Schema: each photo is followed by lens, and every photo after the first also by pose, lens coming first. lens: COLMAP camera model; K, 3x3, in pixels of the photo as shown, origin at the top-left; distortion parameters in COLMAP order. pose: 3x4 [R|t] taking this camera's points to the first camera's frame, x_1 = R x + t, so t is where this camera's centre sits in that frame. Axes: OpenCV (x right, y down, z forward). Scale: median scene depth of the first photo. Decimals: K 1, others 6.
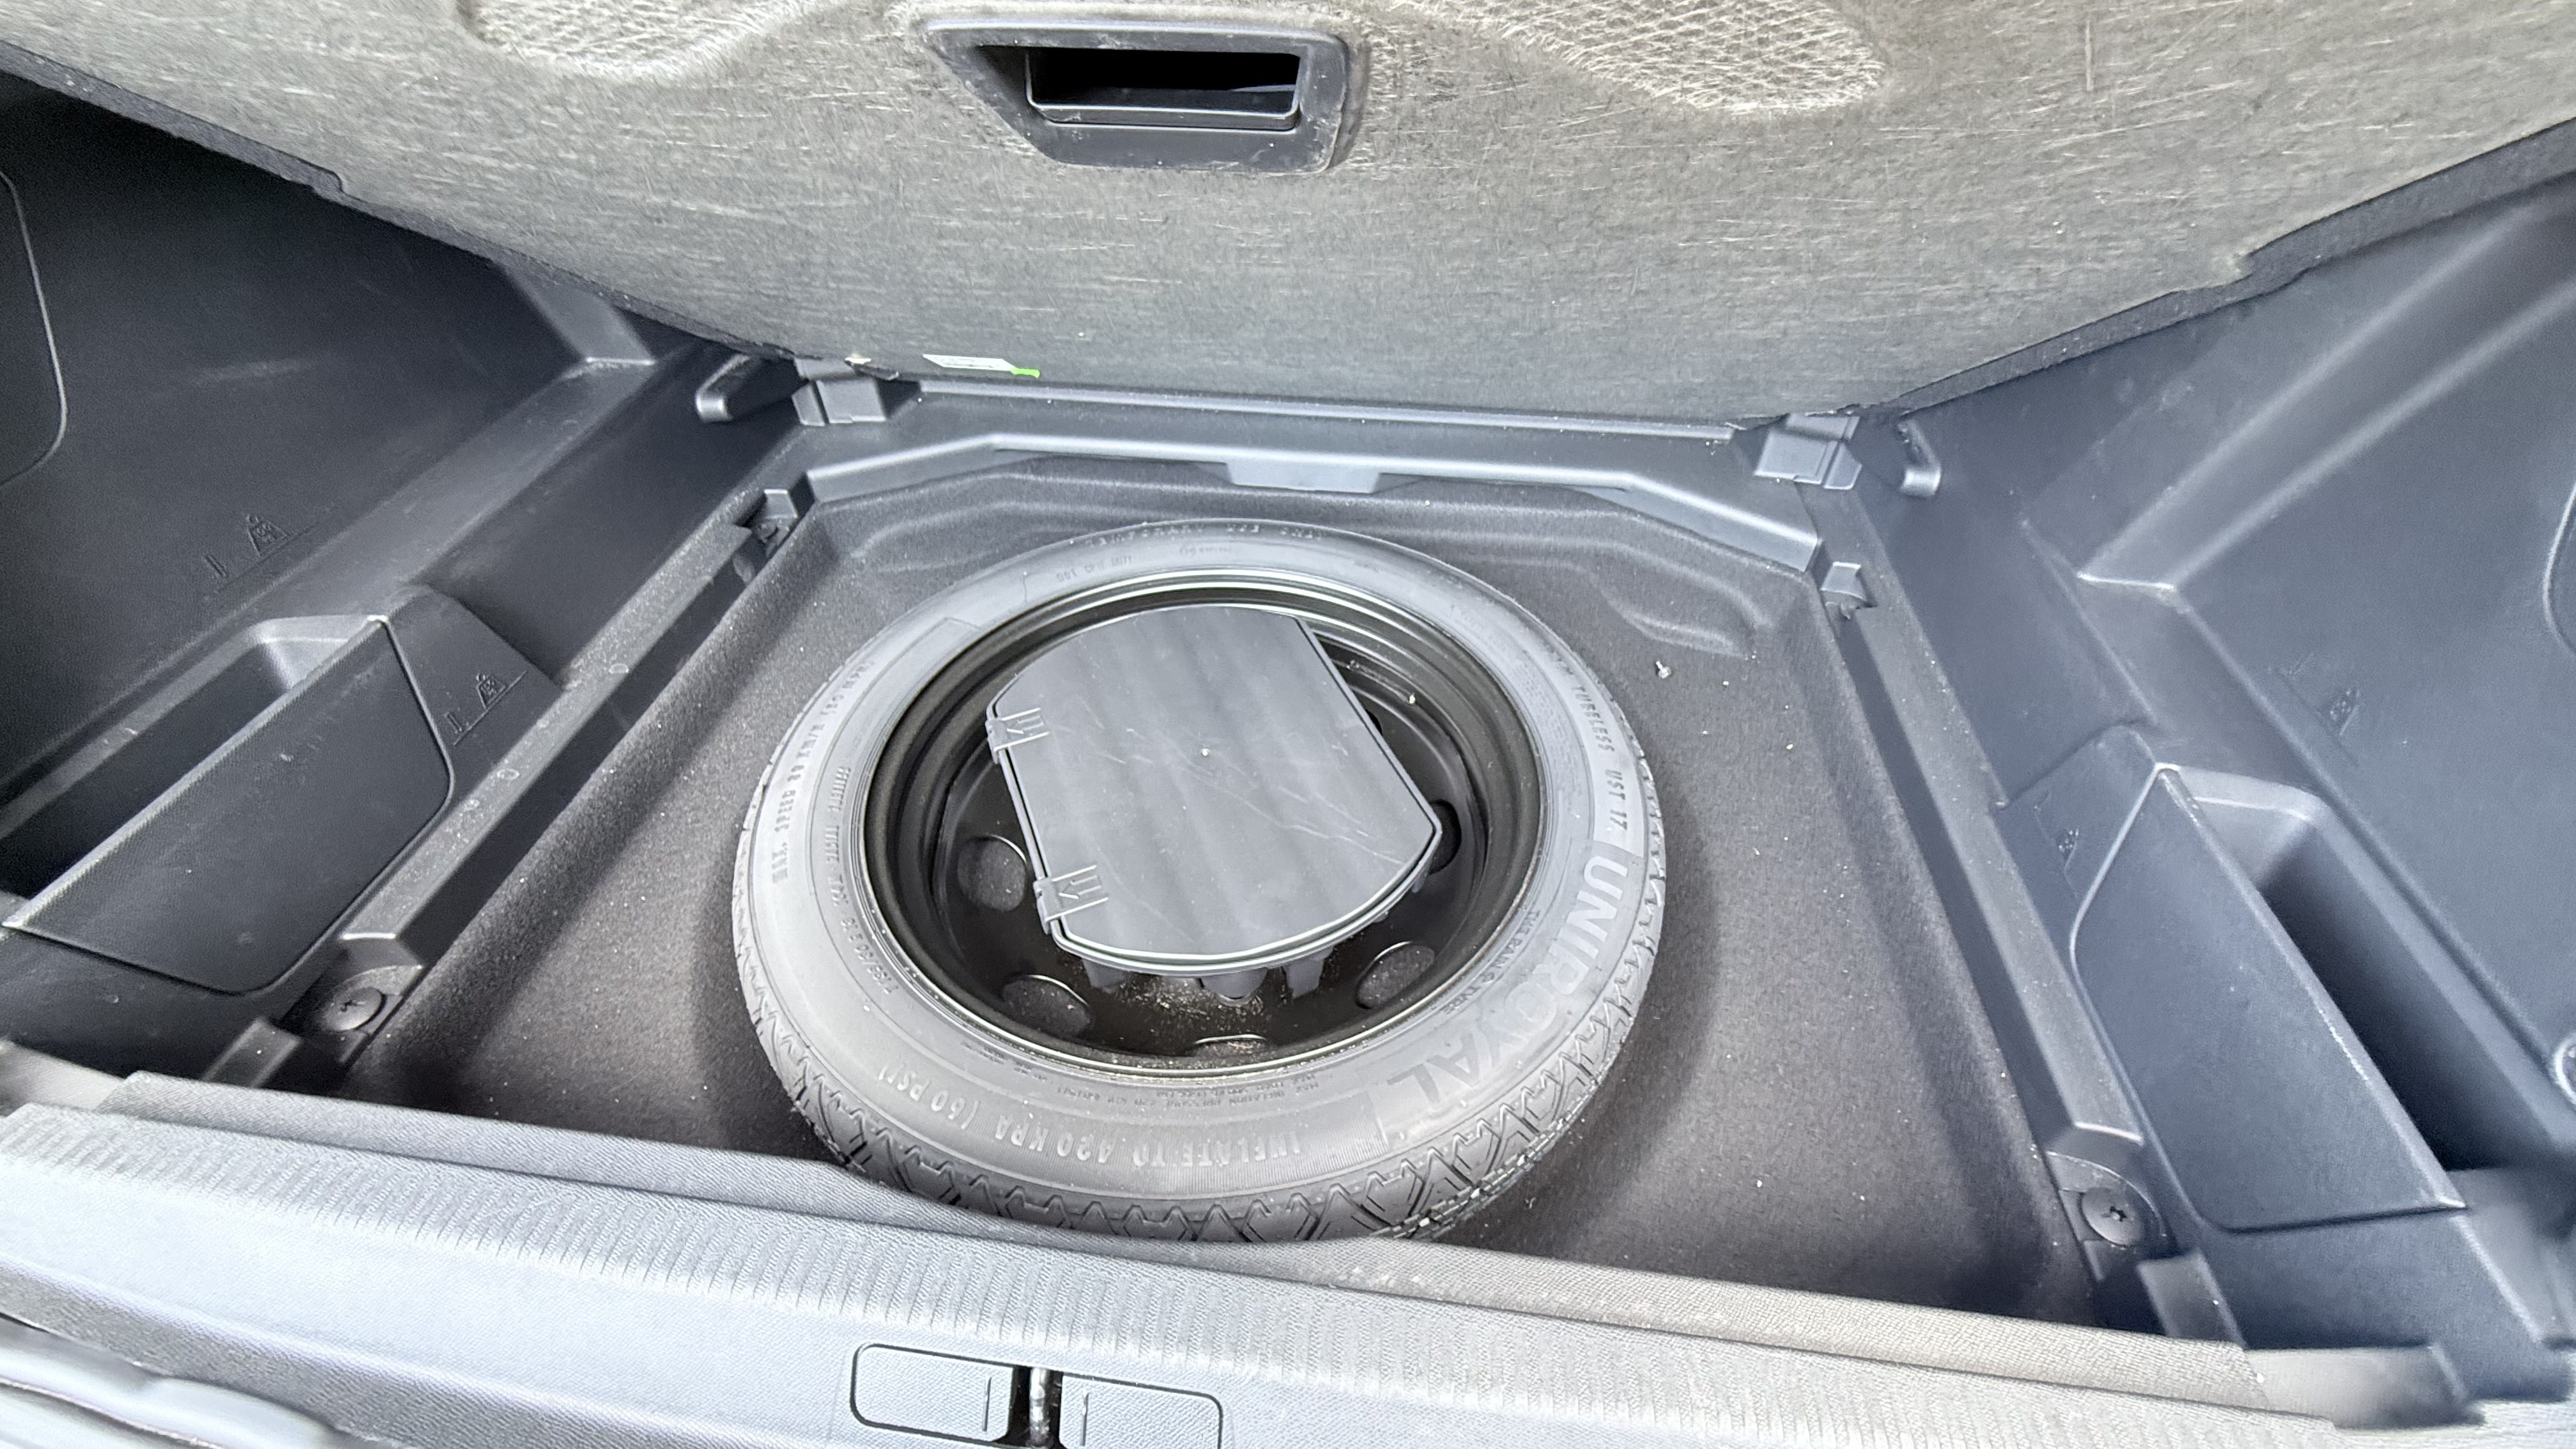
lens RADIAL K [[1028.3, 0, 1288.0], [0, 1028.3, 724.5], [0, 0, 1]] dist [0.000511, 0.000221]
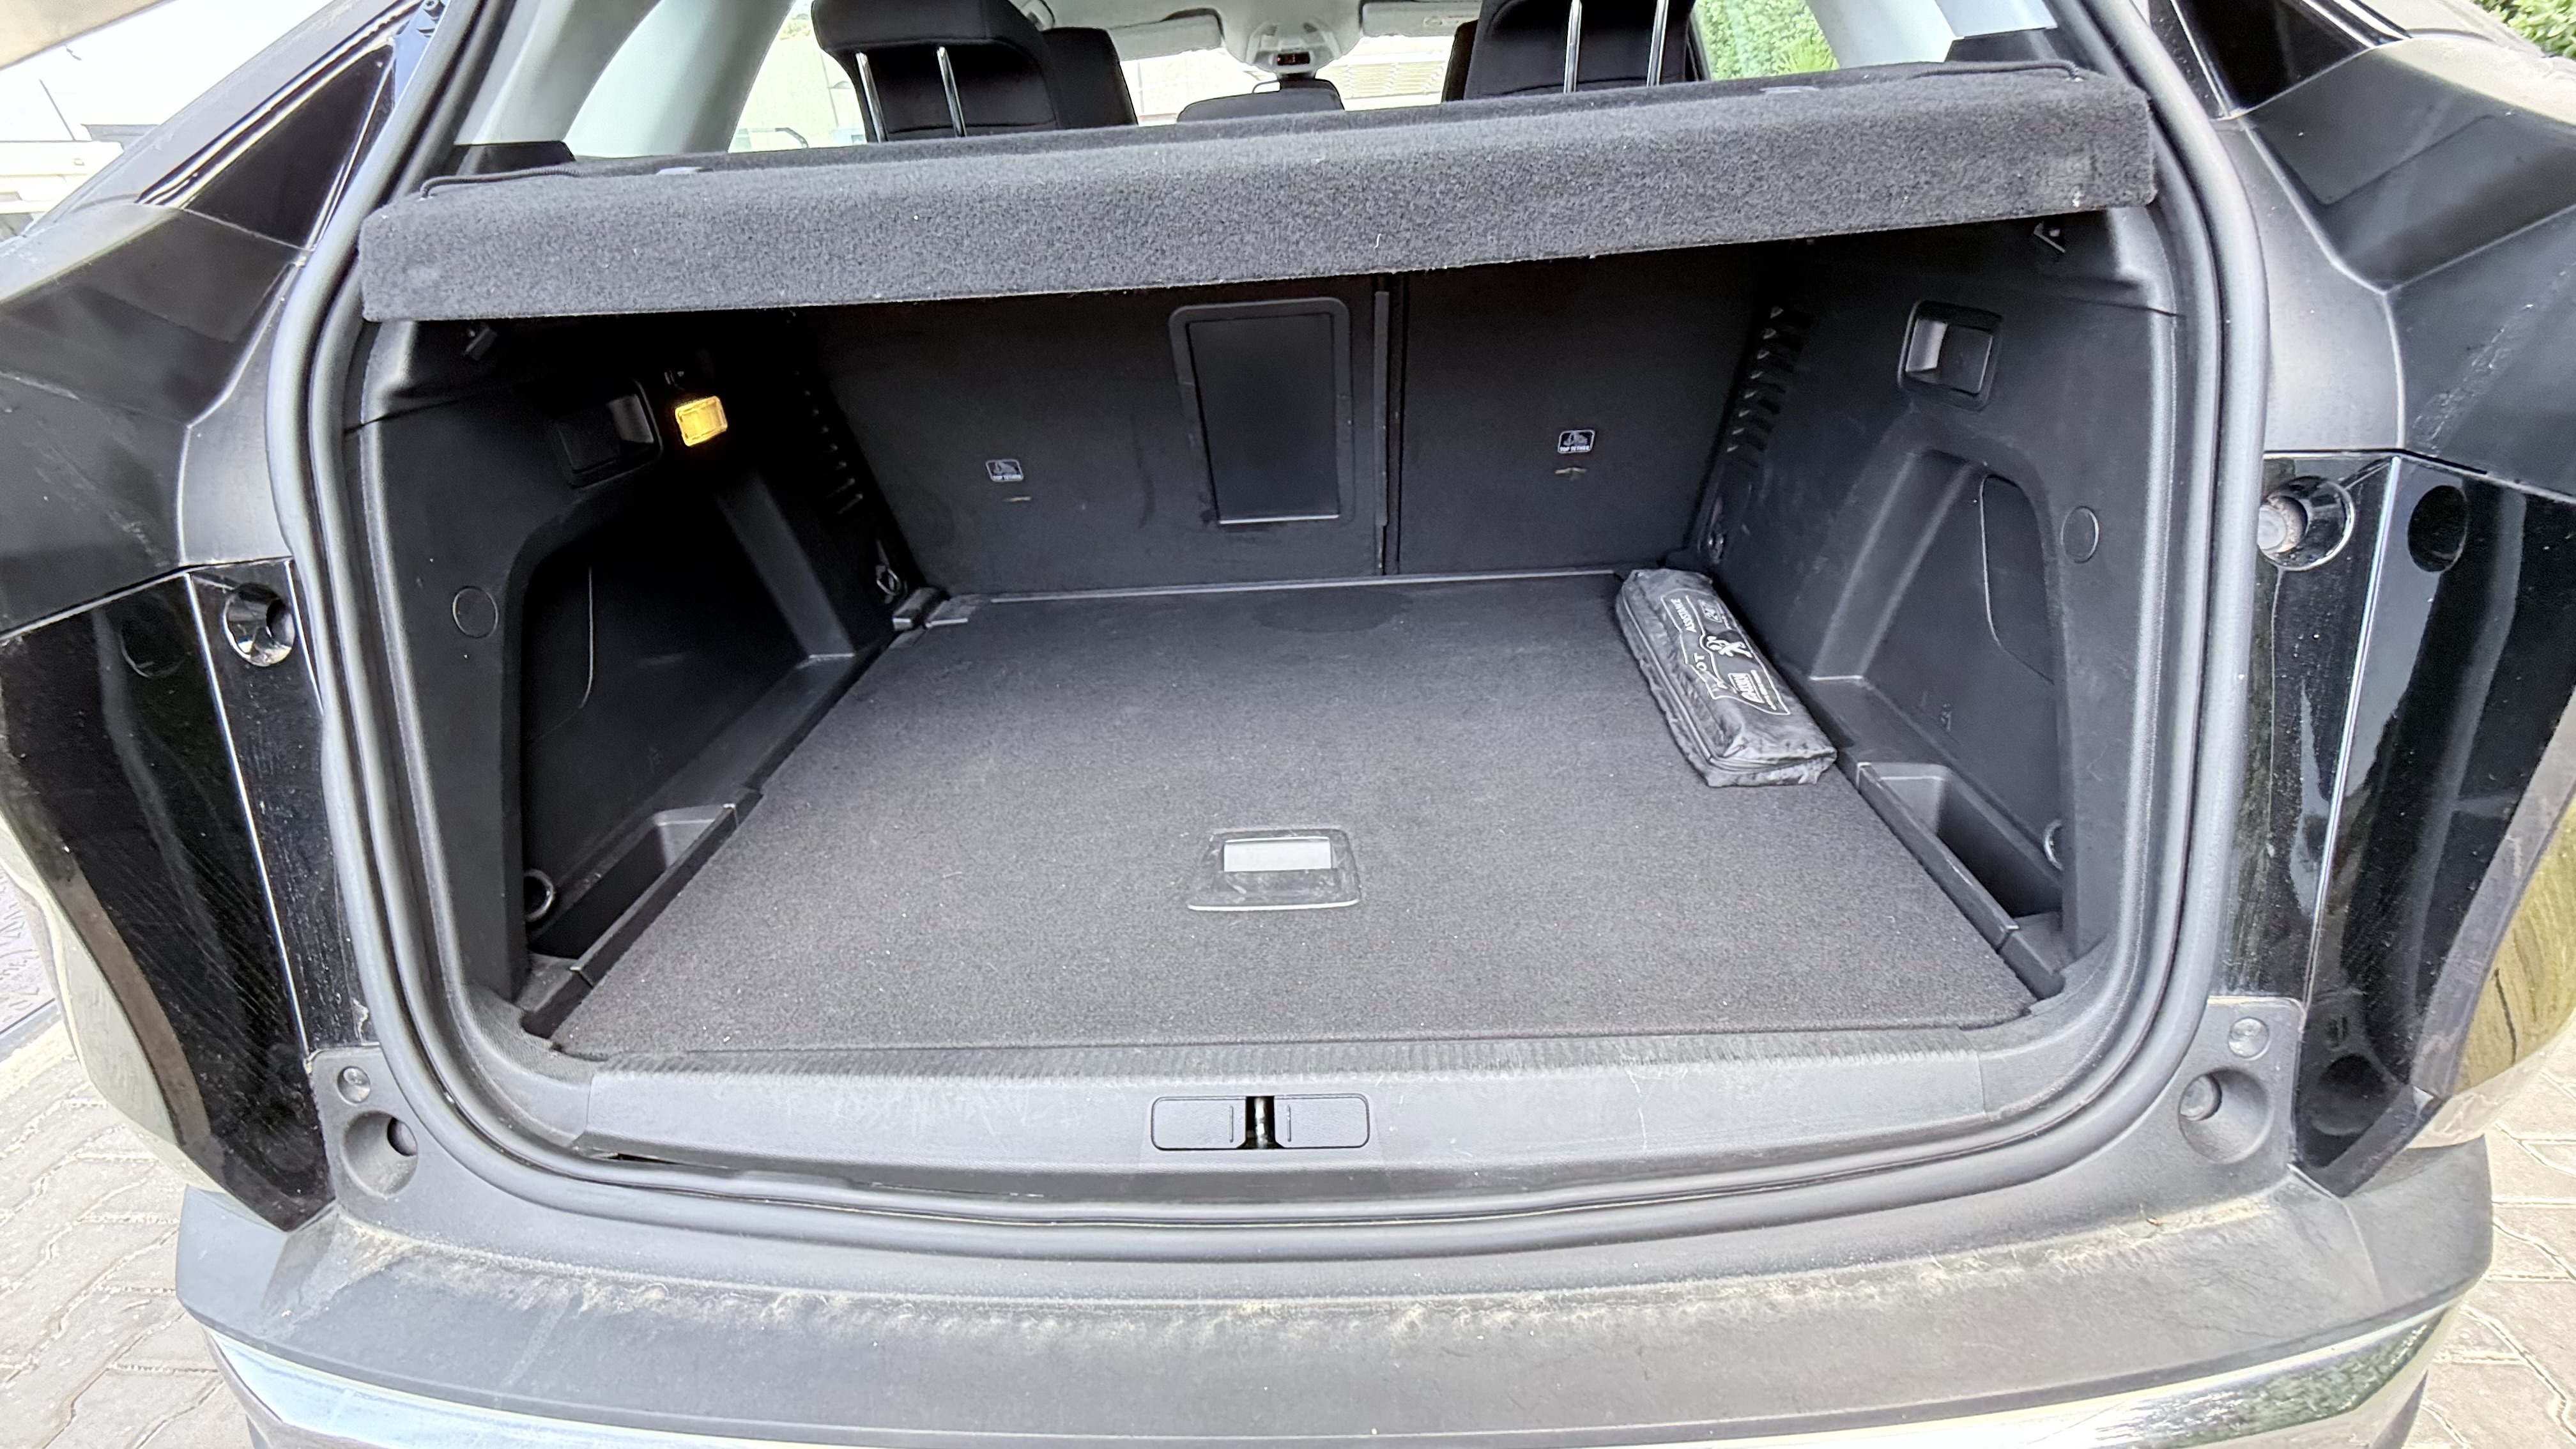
lens RADIAL K [[1028.3, 0, 1288.0], [0, 1028.3, 724.5], [0, 0, 1]] dist [0.000511, 0.000221]
pose [[0.993509, -0.098212, 0.057405, -0.142994], [0.110735, 0.950503, -0.290314, 0.328786], [-0.026051, 0.294786, 0.955208, -0.533920]]
